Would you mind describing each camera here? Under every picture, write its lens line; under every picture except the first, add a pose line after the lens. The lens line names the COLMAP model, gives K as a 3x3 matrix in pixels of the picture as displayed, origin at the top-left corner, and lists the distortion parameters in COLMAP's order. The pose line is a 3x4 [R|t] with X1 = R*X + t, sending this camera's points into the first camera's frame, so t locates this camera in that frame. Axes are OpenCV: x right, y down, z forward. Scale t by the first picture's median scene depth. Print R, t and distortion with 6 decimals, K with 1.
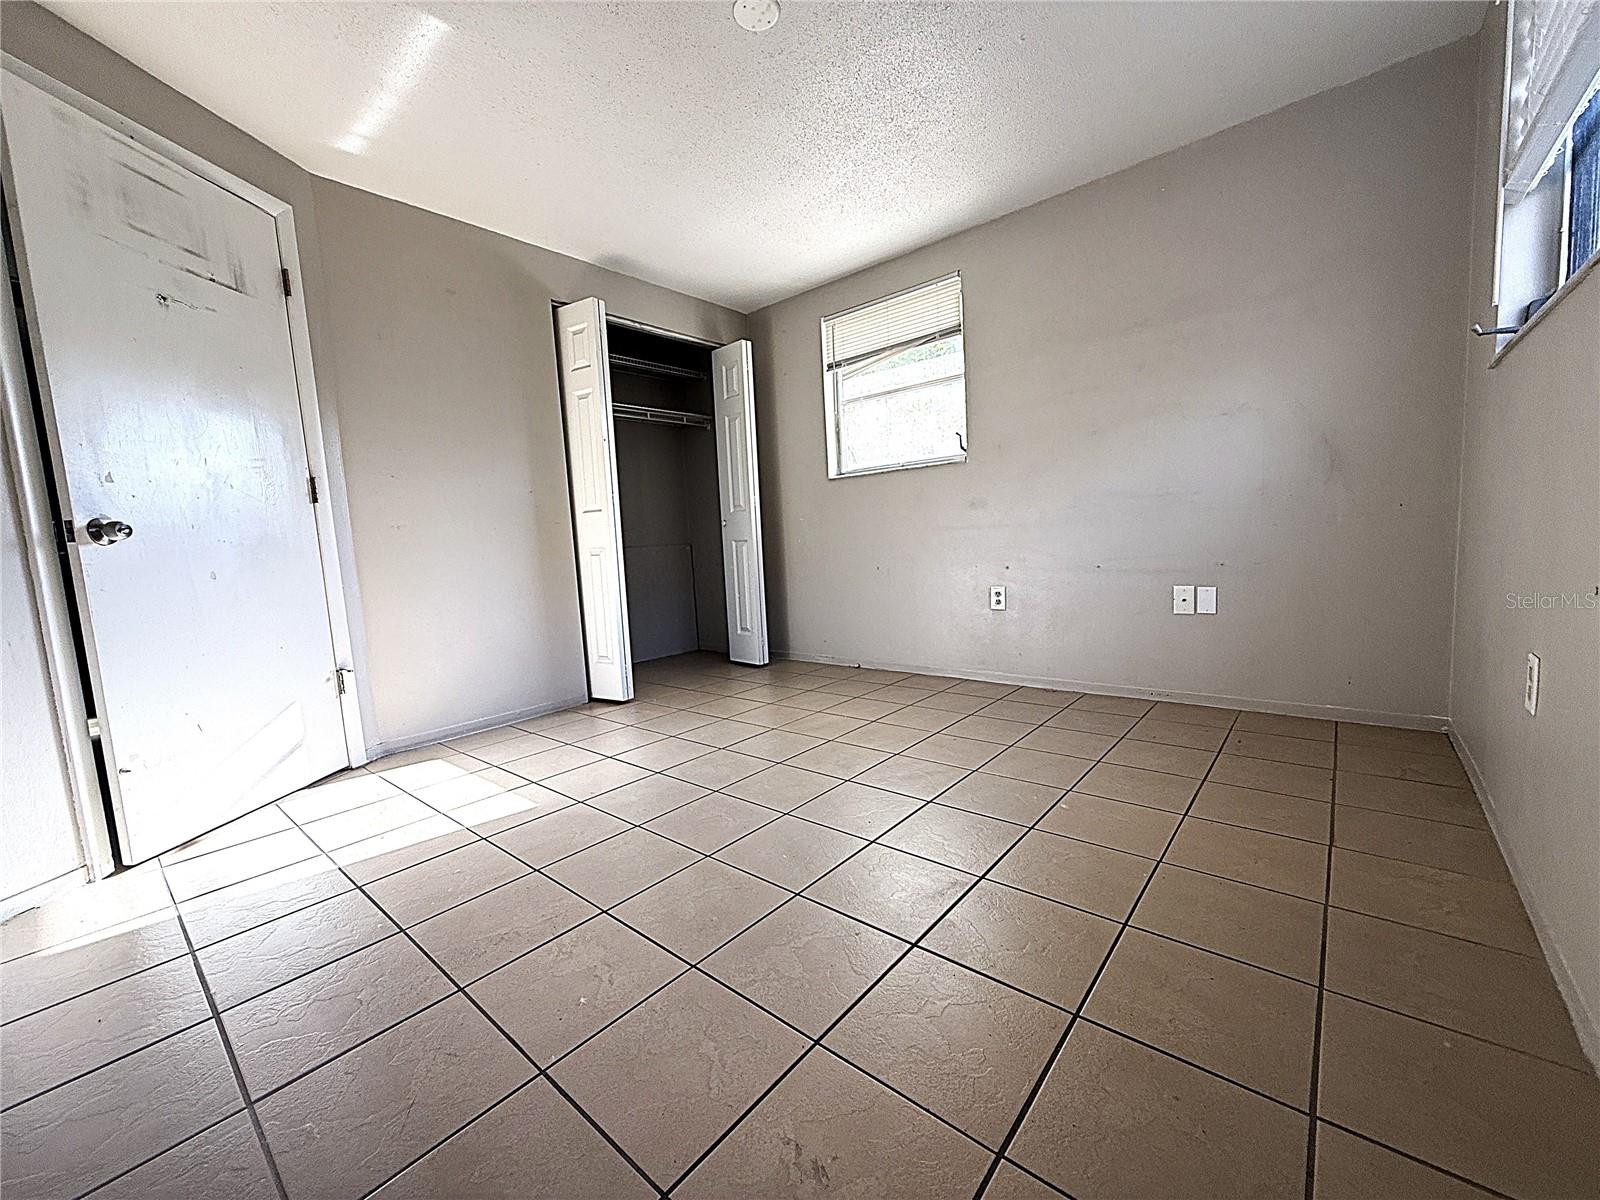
lens RADIAL K [[641.6, 0, 800.8], [0, 641.6, 603.2], [0, 0, 1]] dist [-0.000257, 0.000844]
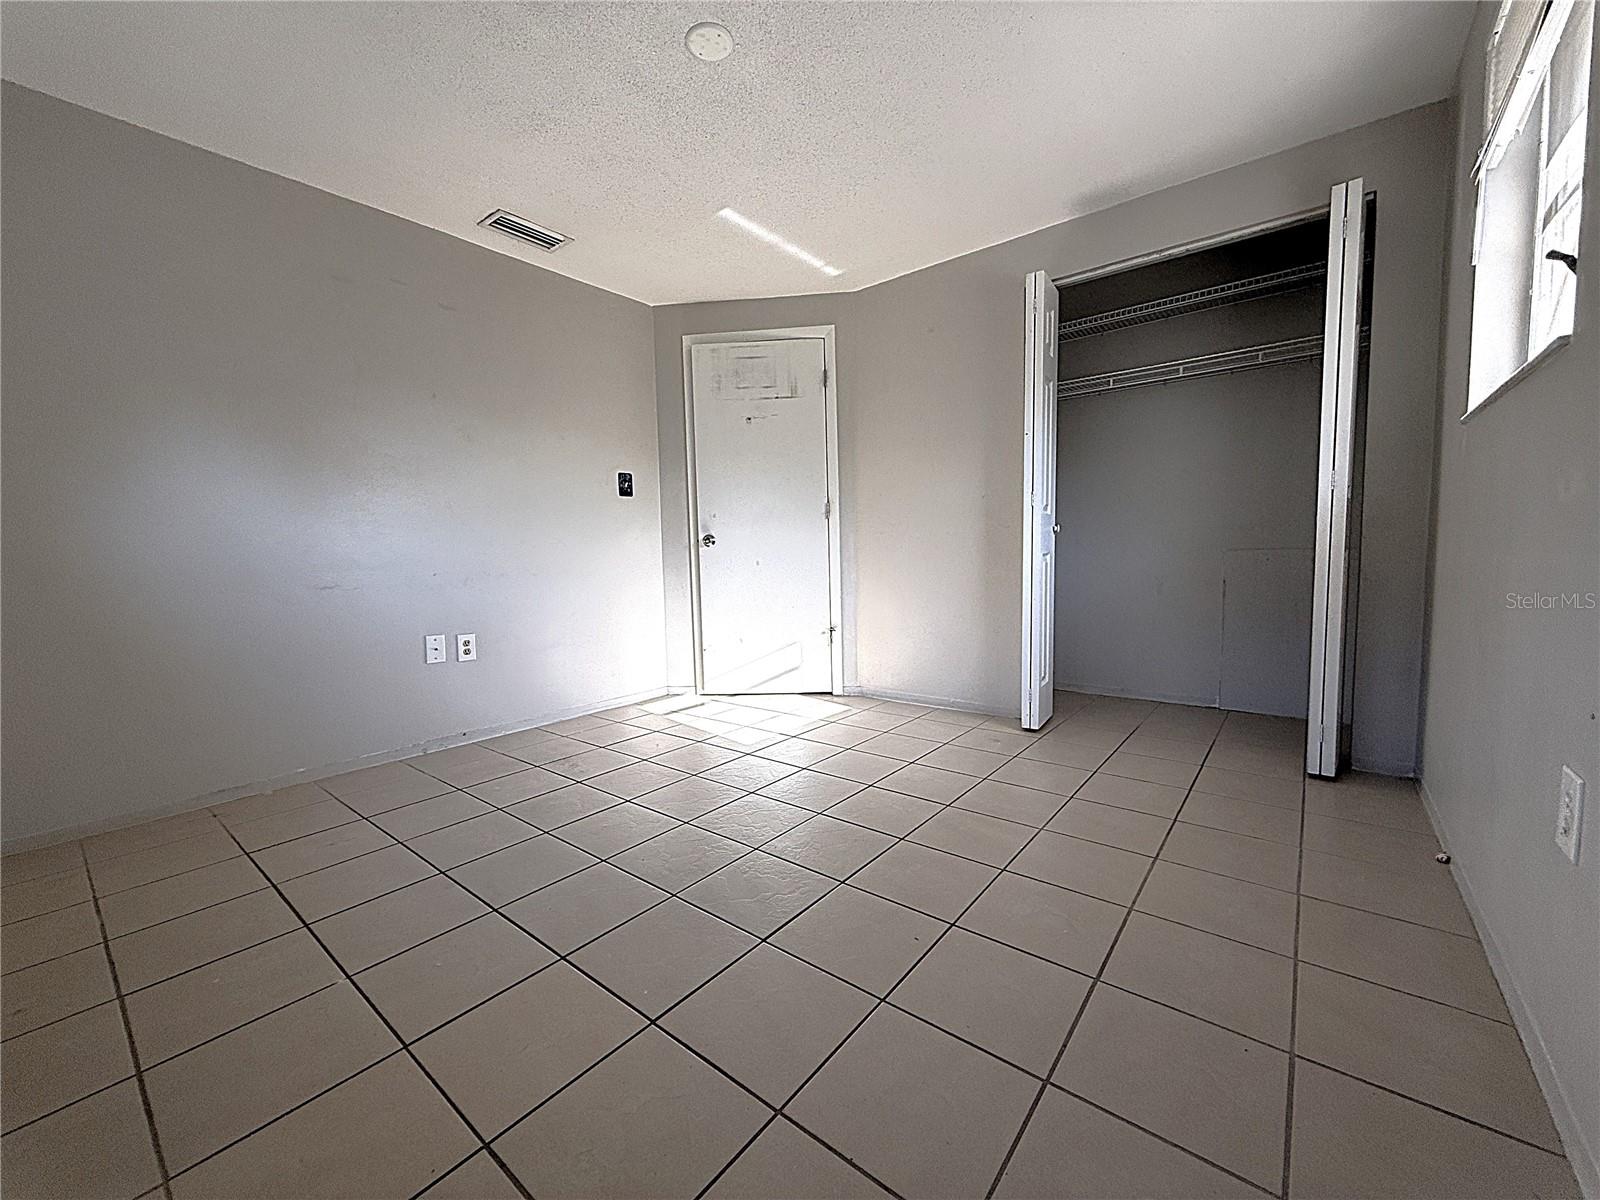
lens RADIAL K [[641.6, 0, 793.9], [0, 641.6, 602.3], [0, 0, 1]] dist [-0.000257, 0.000844]
pose [[0.019192, 0.133078, -0.990920, 0.780780], [-0.078076, 0.988275, 0.131211, -0.150617], [0.996763, 0.074849, 0.029357, 0.874474]]
